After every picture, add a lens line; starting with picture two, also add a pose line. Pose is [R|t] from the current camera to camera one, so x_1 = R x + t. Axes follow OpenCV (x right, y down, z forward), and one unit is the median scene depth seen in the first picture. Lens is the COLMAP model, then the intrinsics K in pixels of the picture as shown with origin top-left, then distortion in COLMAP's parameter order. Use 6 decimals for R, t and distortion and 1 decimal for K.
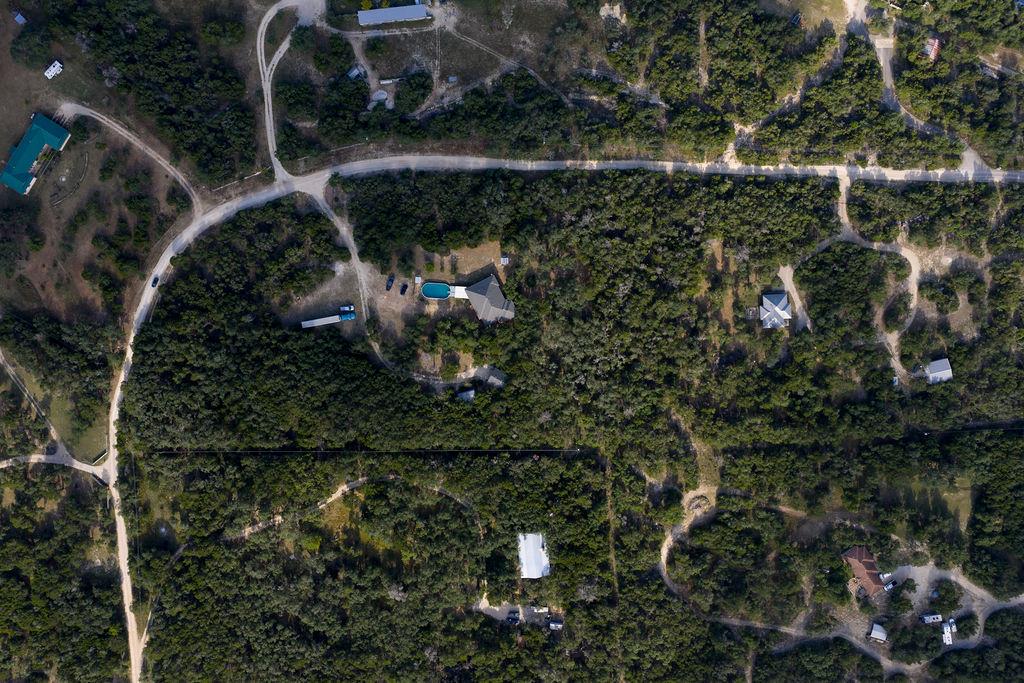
lens RADIAL K [[841.5, 0, 512.3], [0, 841.5, 336.8], [0, 0, 1]] dist [-0.008657, -0.000179]
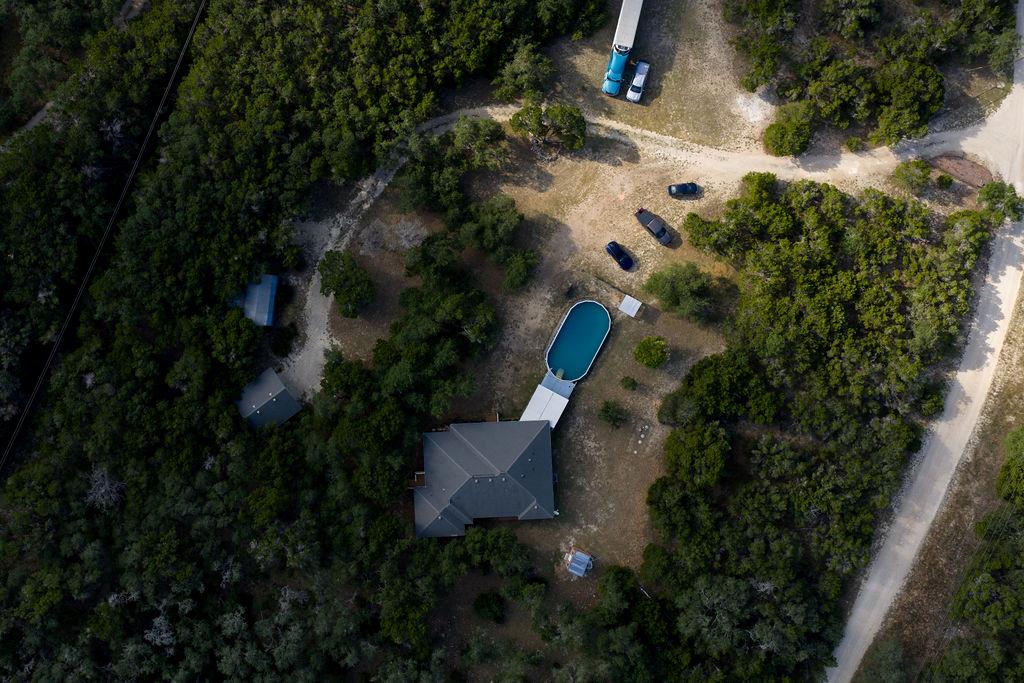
lens RADIAL K [[841.5, 0, 508.4], [0, 841.5, 337.9], [0, 0, 1]] dist [-0.008657, -0.000179]
pose [[-0.405832, 0.913902, 0.009156, -0.083613], [-0.913333, -0.405172, -0.040722, -0.013883], [-0.033506, -0.024889, 0.999129, 0.661619]]
